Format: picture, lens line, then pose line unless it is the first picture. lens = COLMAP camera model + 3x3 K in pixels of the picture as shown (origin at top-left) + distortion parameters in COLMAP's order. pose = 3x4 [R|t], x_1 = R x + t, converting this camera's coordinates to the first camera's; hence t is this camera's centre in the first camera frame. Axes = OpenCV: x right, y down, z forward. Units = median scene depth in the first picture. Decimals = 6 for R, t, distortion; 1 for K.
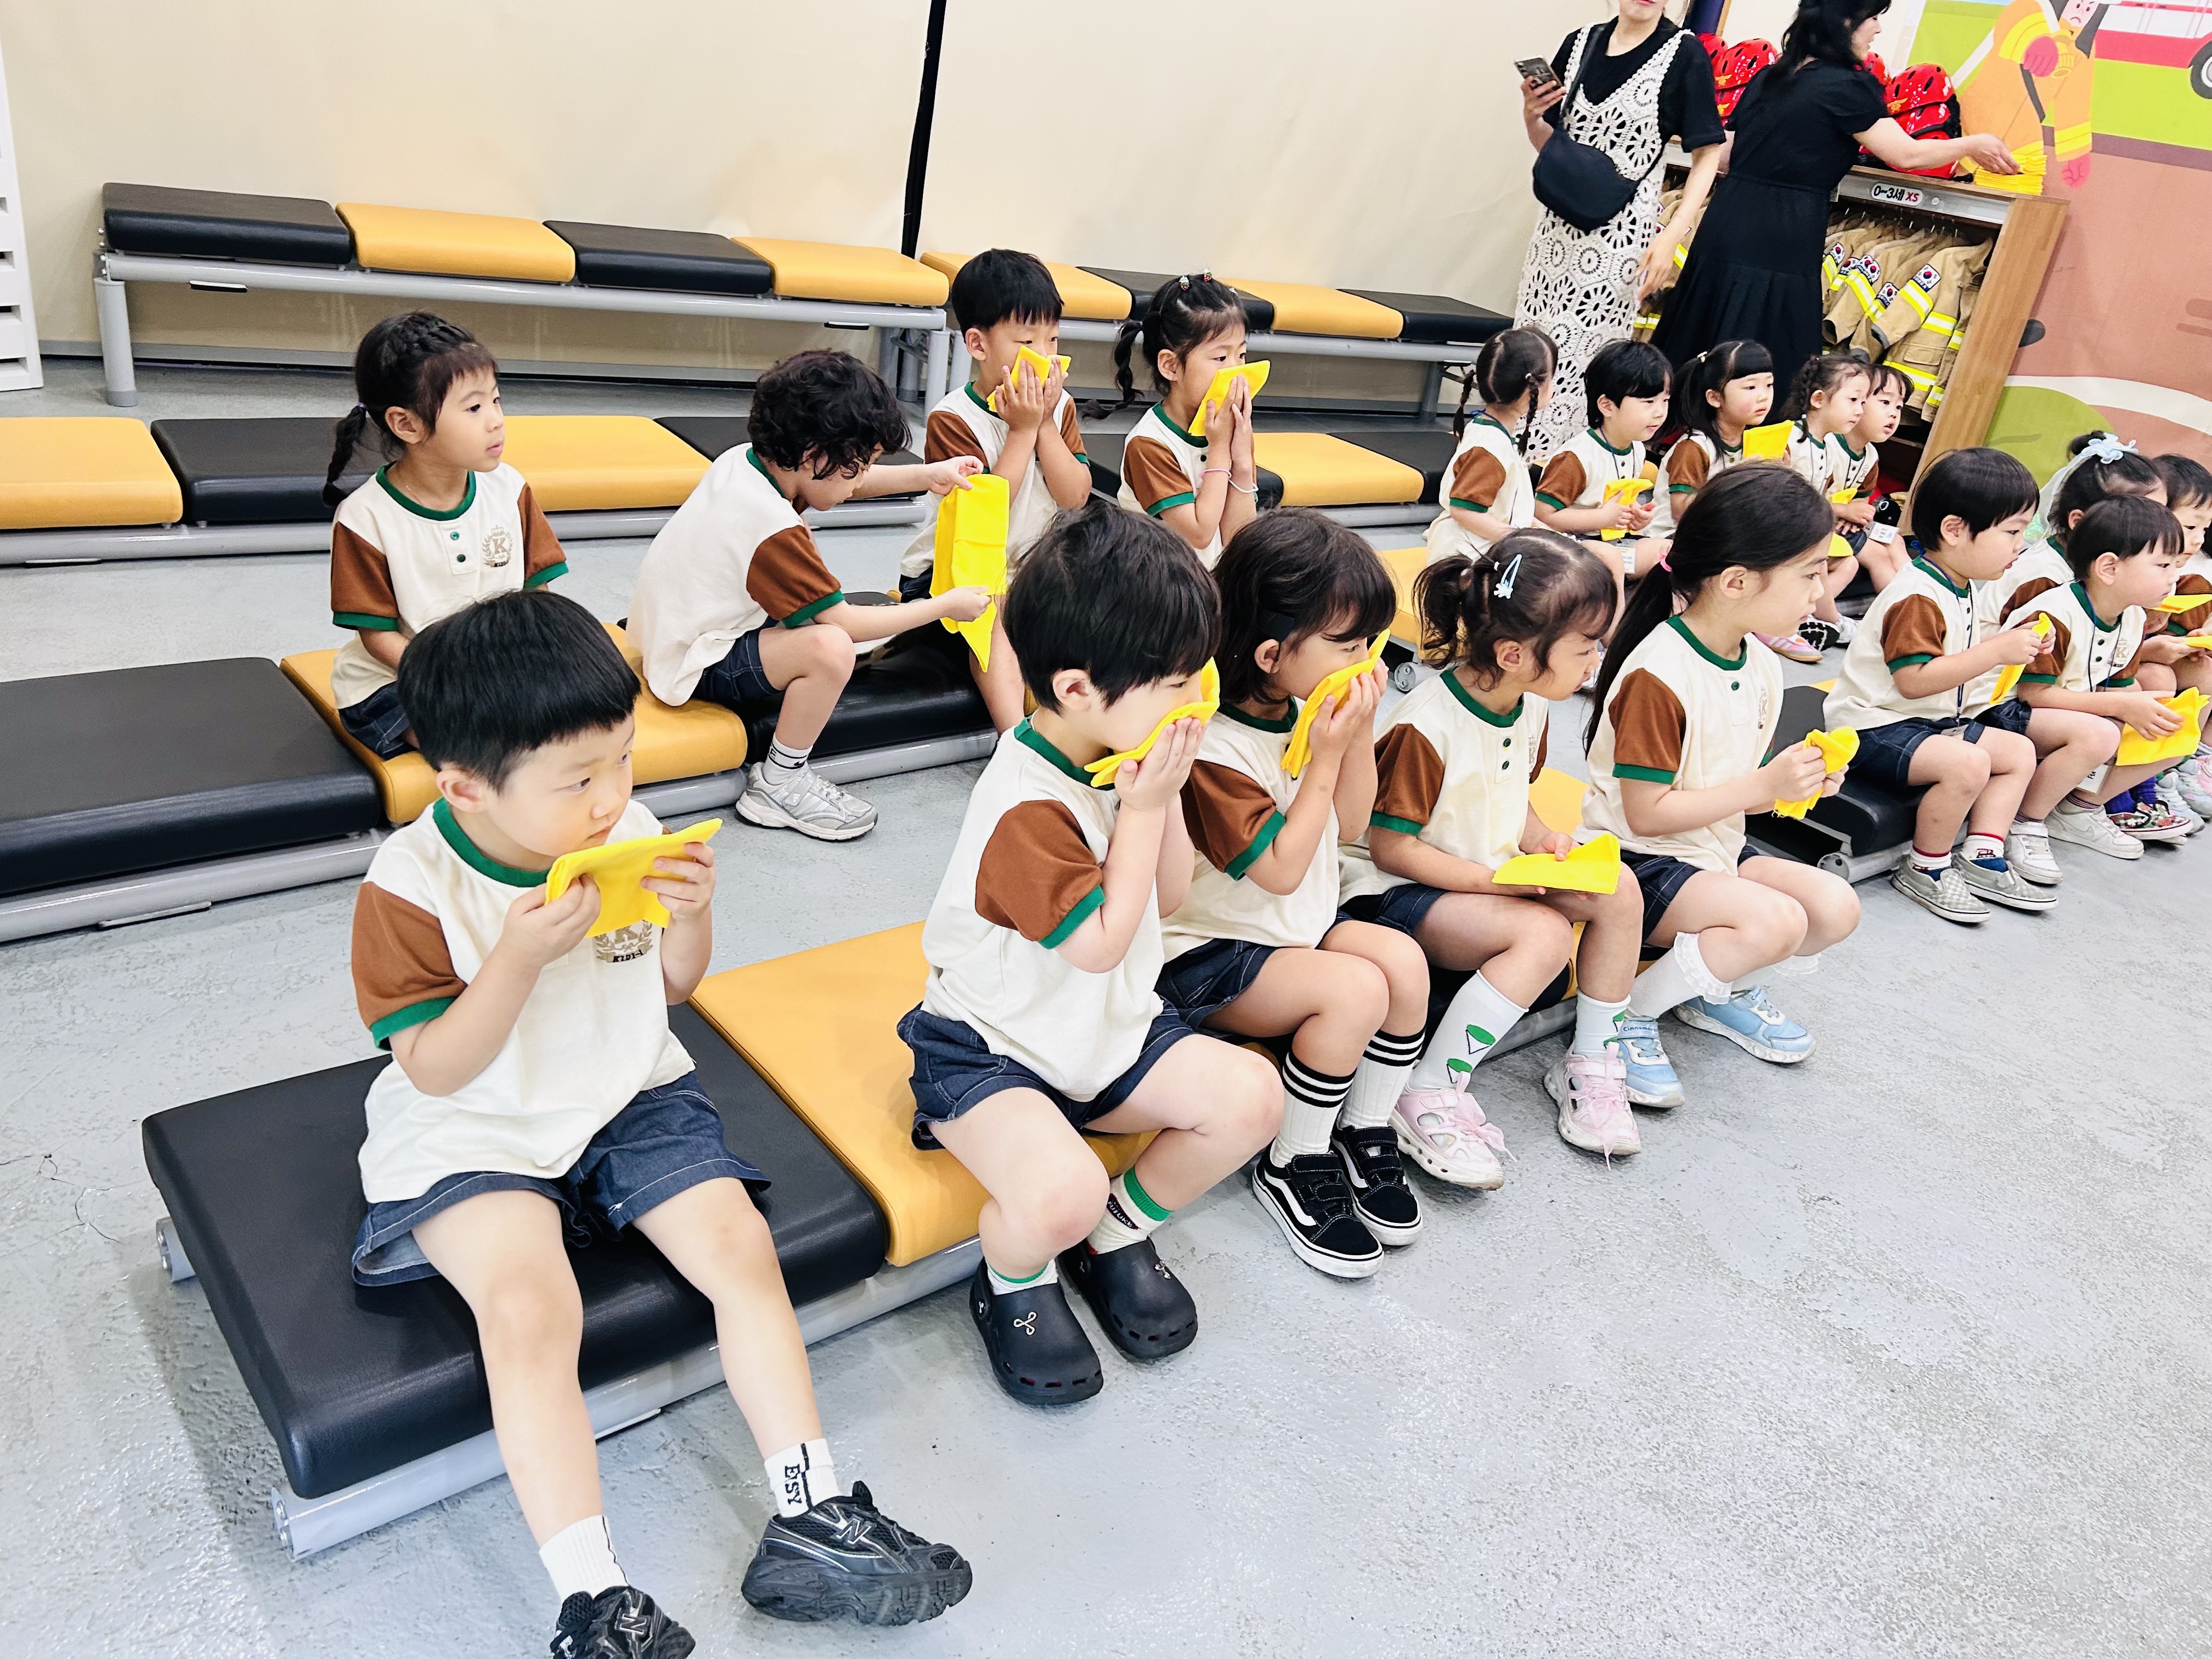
lens RADIAL K [[1695.8, 0, 1120.4], [0, 1695.8, 826.3], [0, 0, 1]] dist [0.061558, -0.064907]
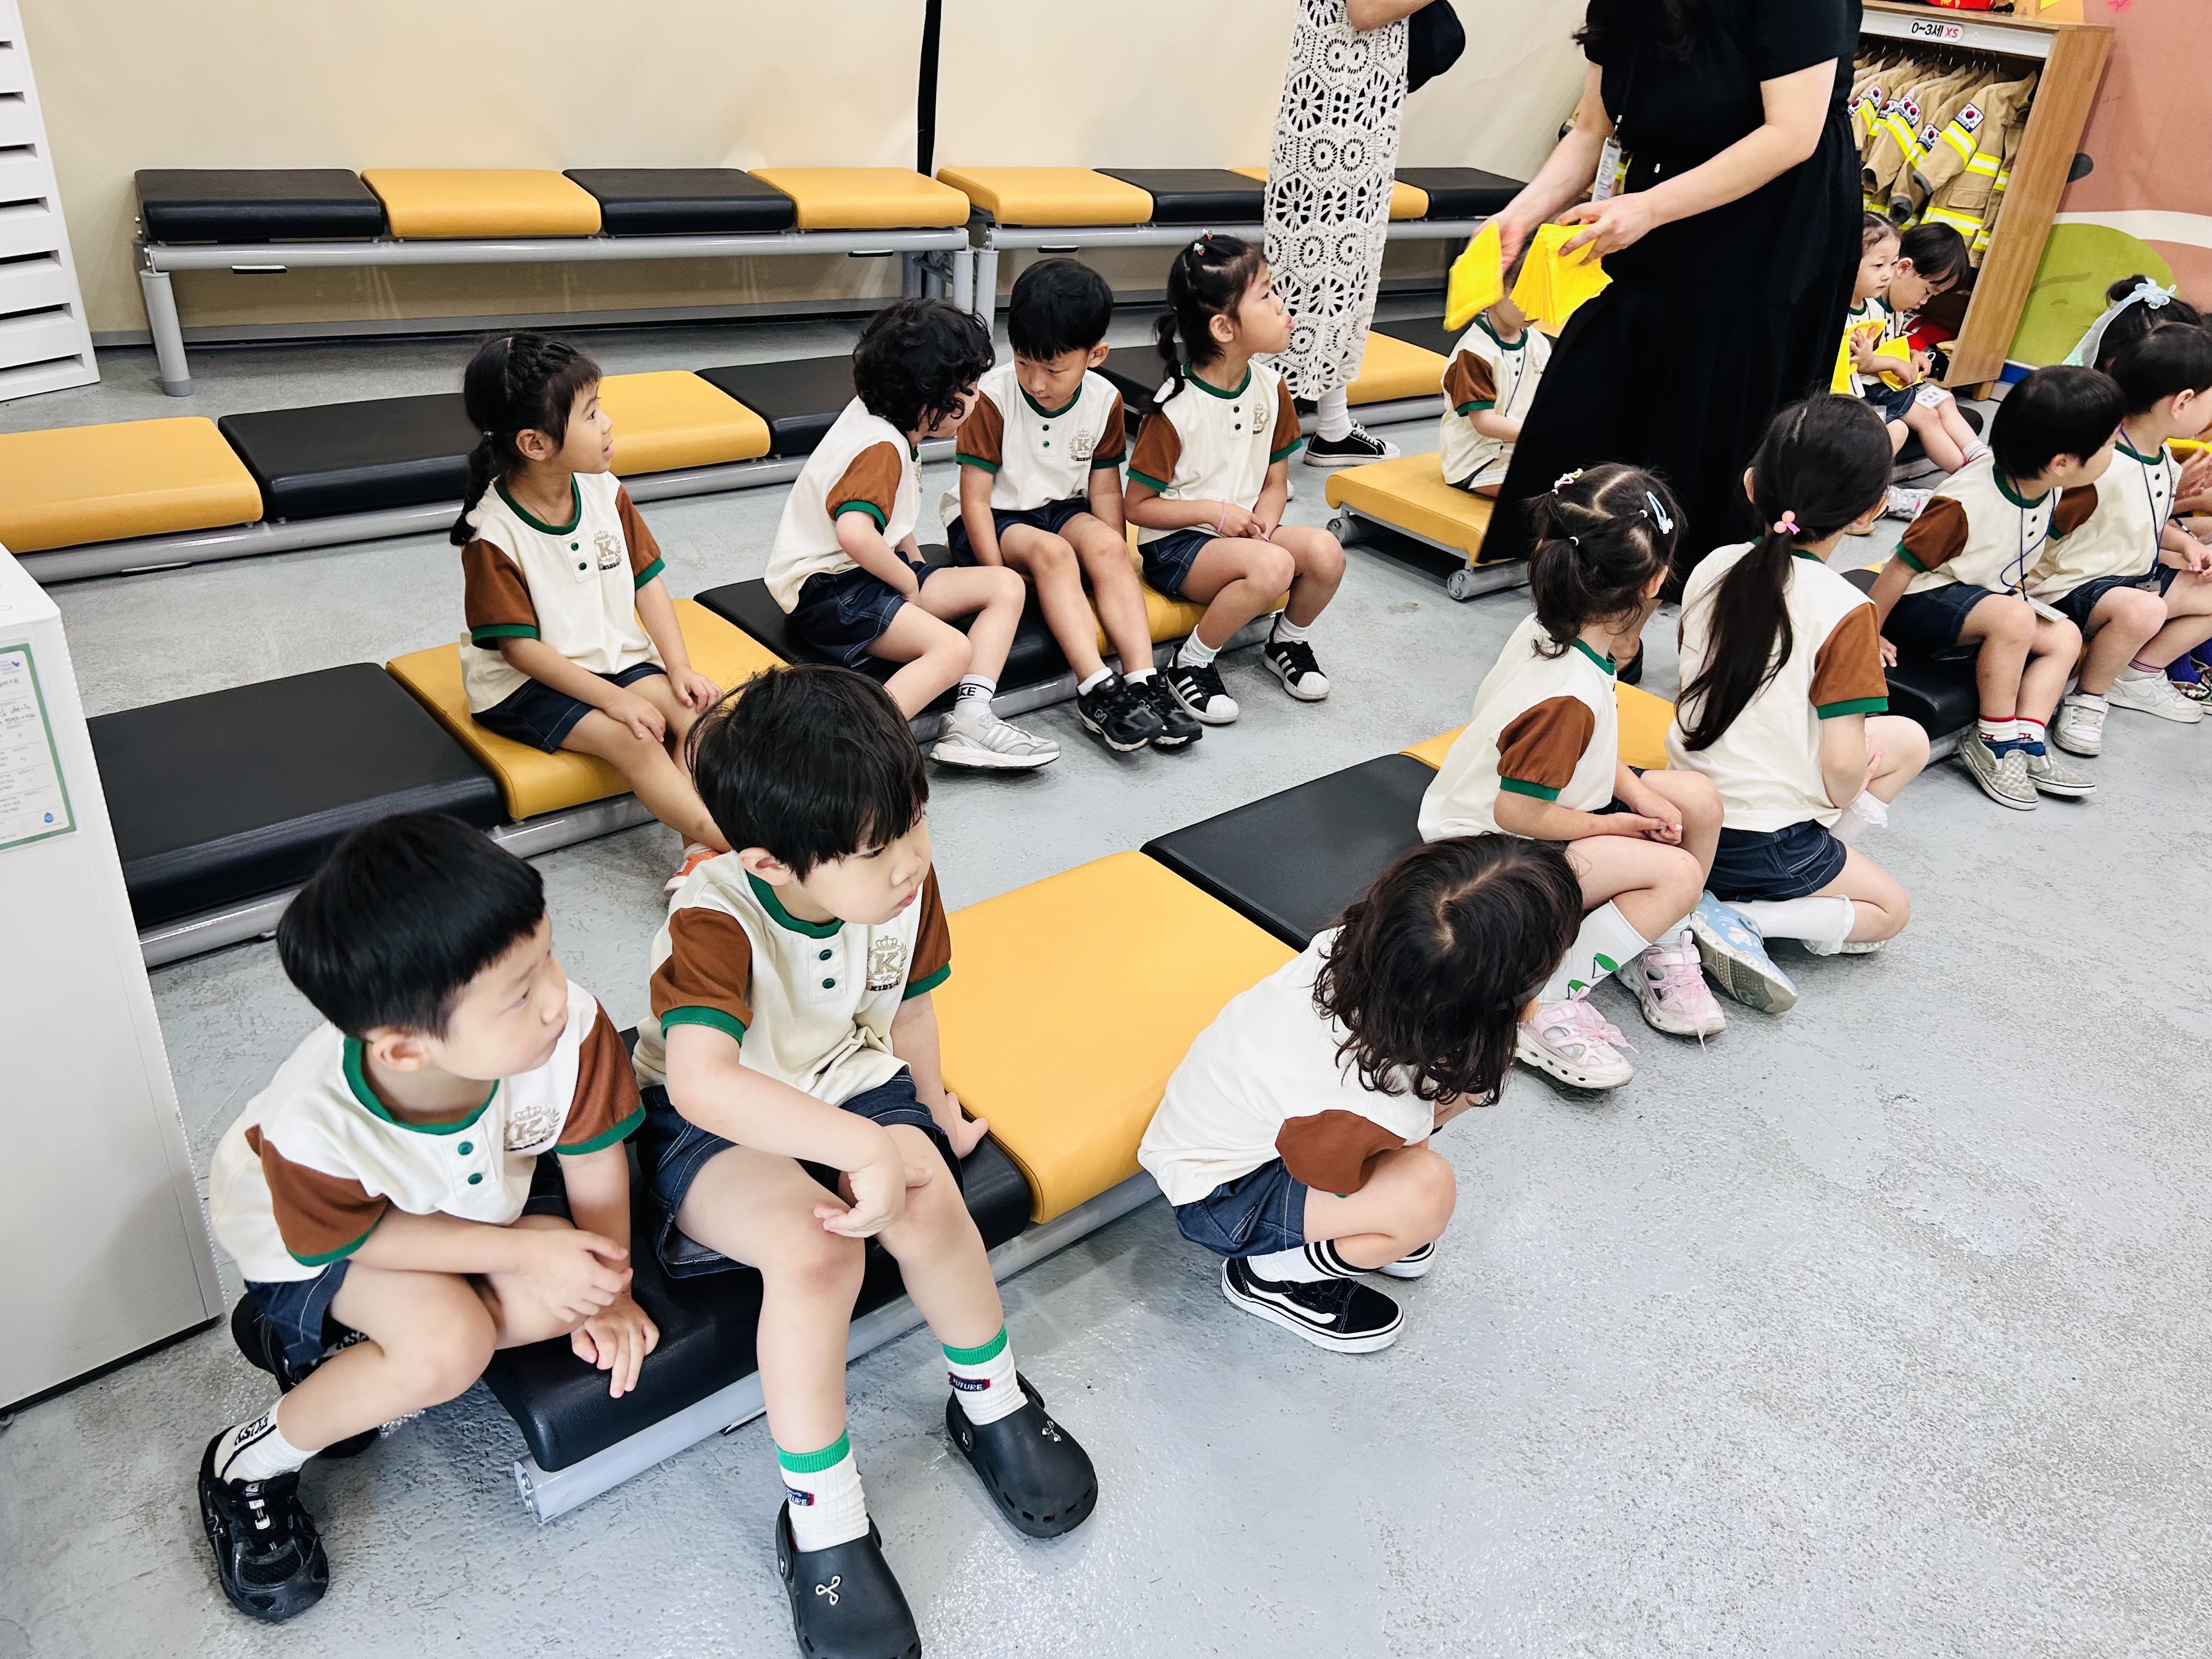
lens RADIAL K [[1695.8, 0, 1098.5], [0, 1695.8, 843.2], [0, 0, 1]] dist [0.061558, -0.064907]
pose [[0.997485, -0.061547, -0.035160, -0.029807], [0.064221, 0.994659, 0.080798, -0.049661], [0.029999, -0.082853, 0.996110, -0.041474]]
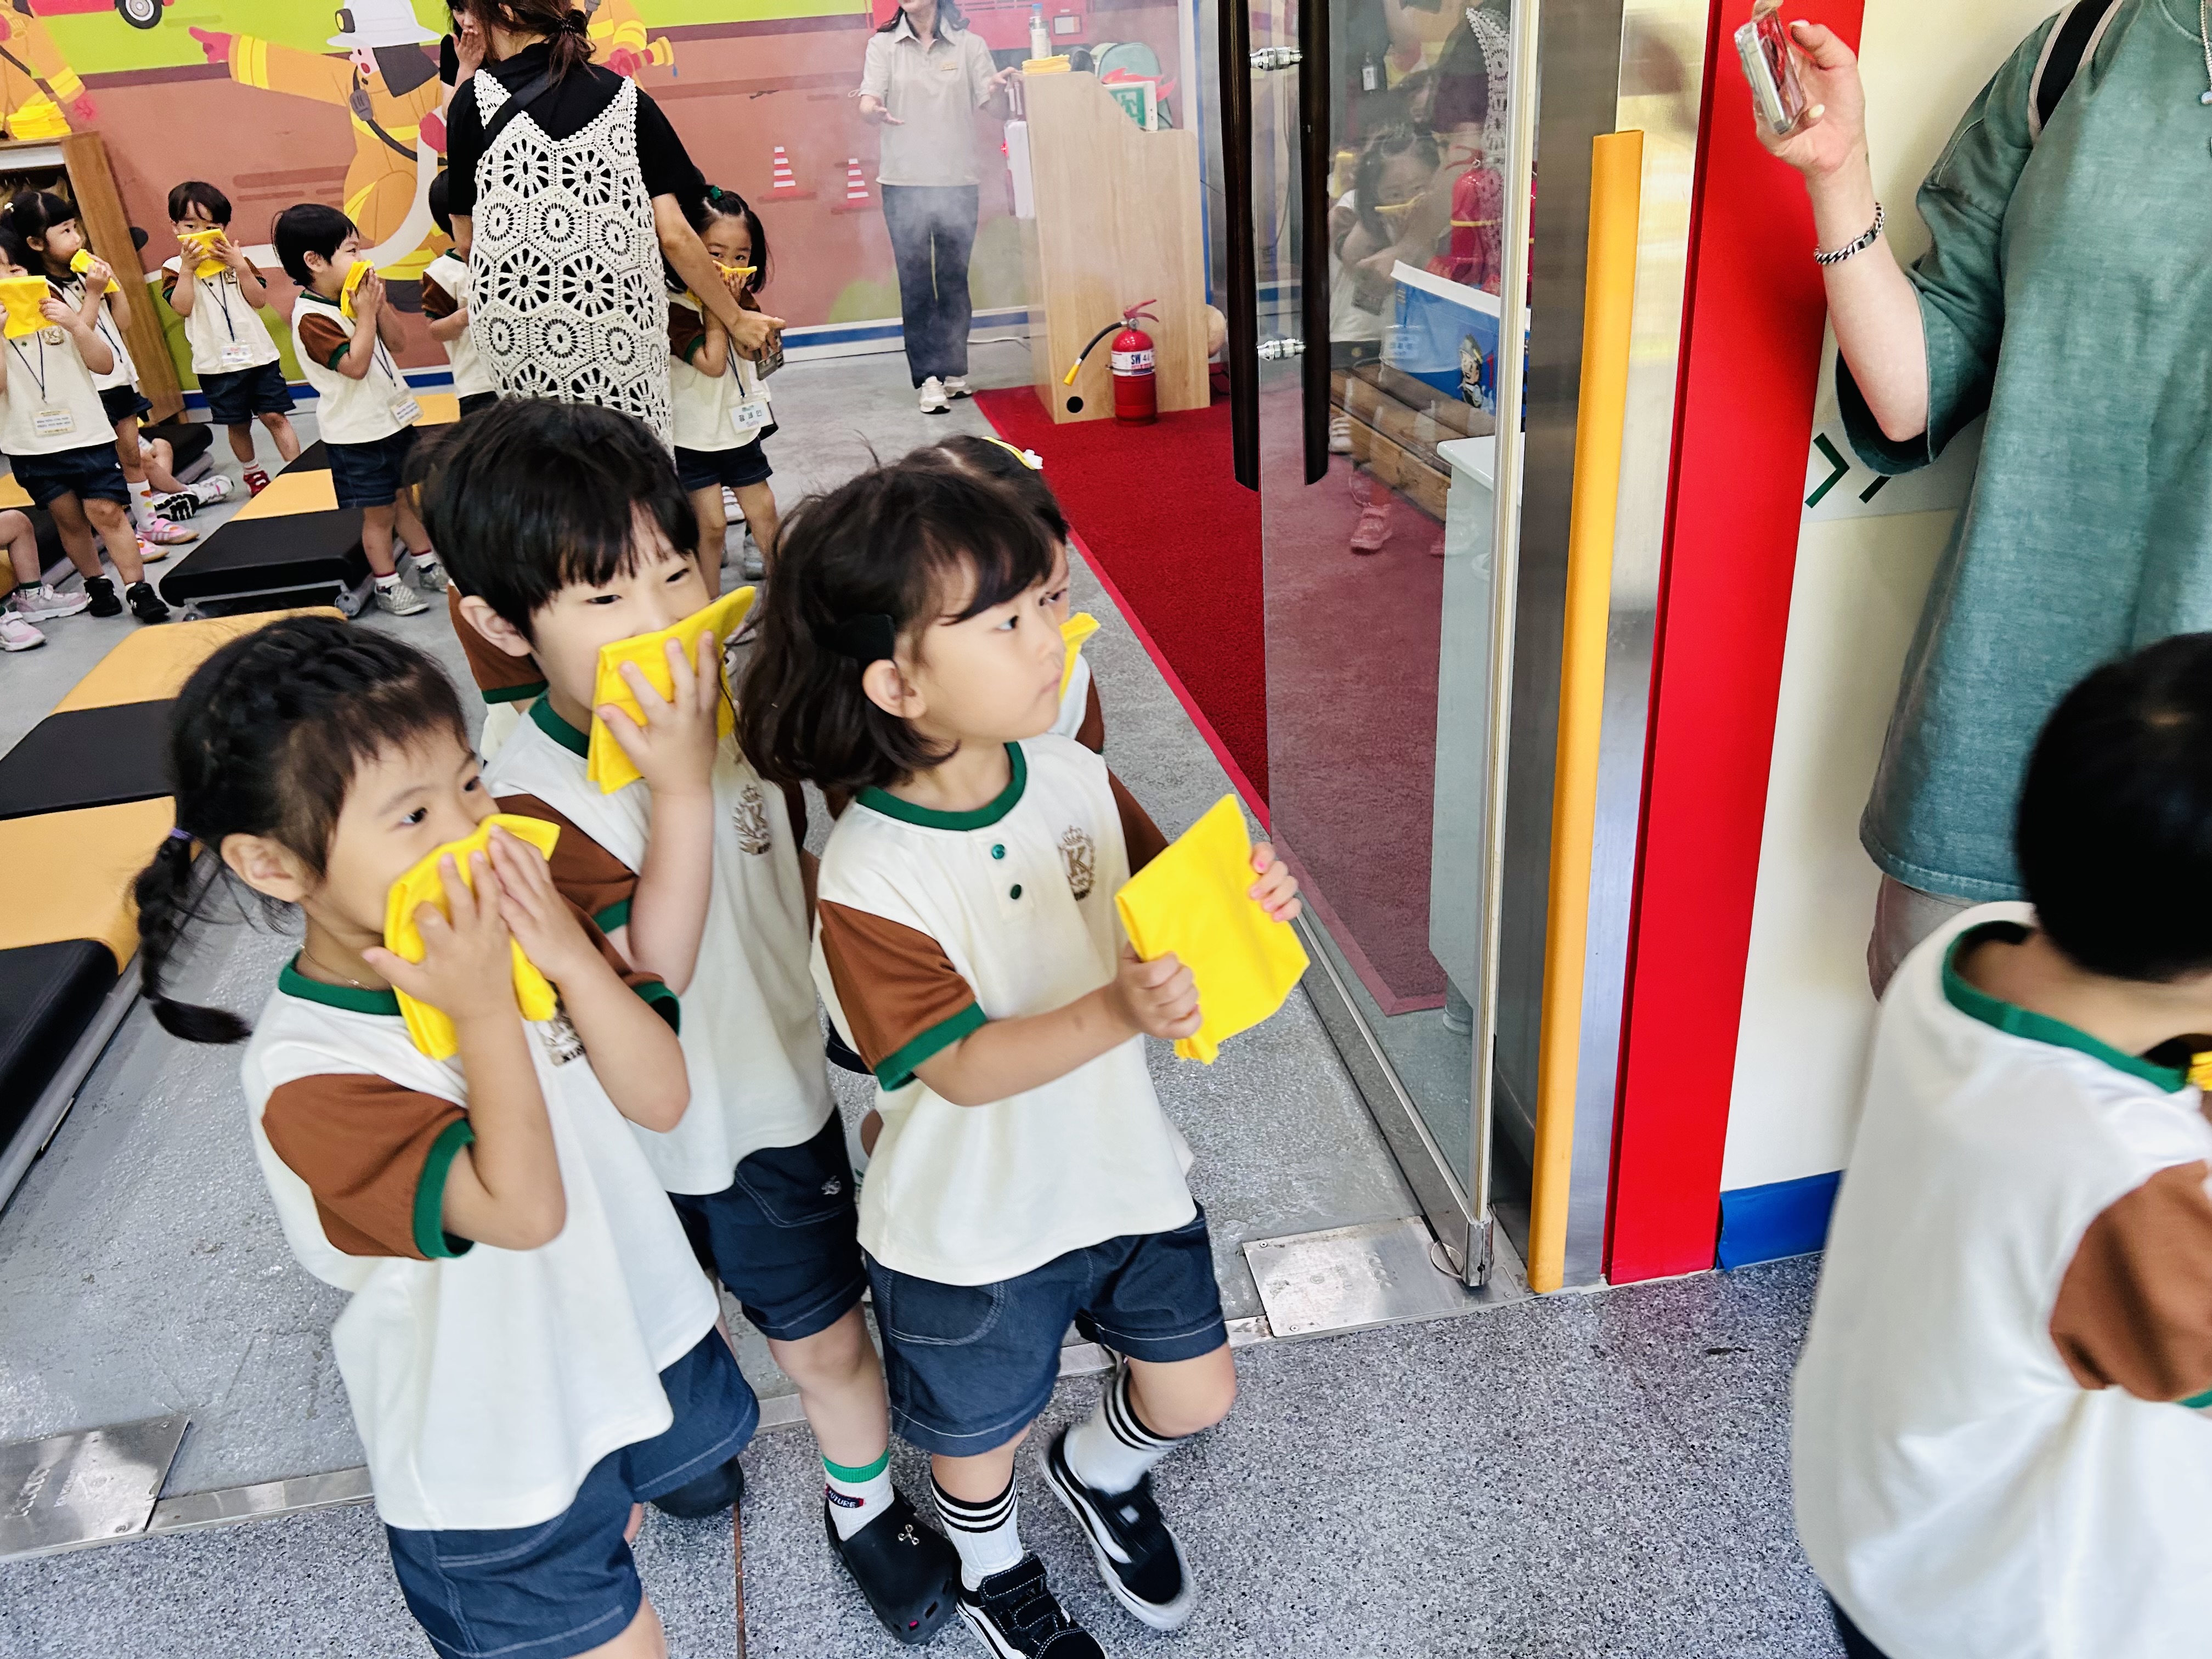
lens RADIAL K [[1695.8, 0, 1120.6], [0, 1695.8, 833.9], [0, 0, 1]] dist [0.061558, -0.064907]
pose [[0.477071, -0.548876, 0.686395, -0.513988], [0.497815, 0.812396, 0.303633, 0.088504], [-0.724281, 0.196844, 0.660809, -0.579381]]
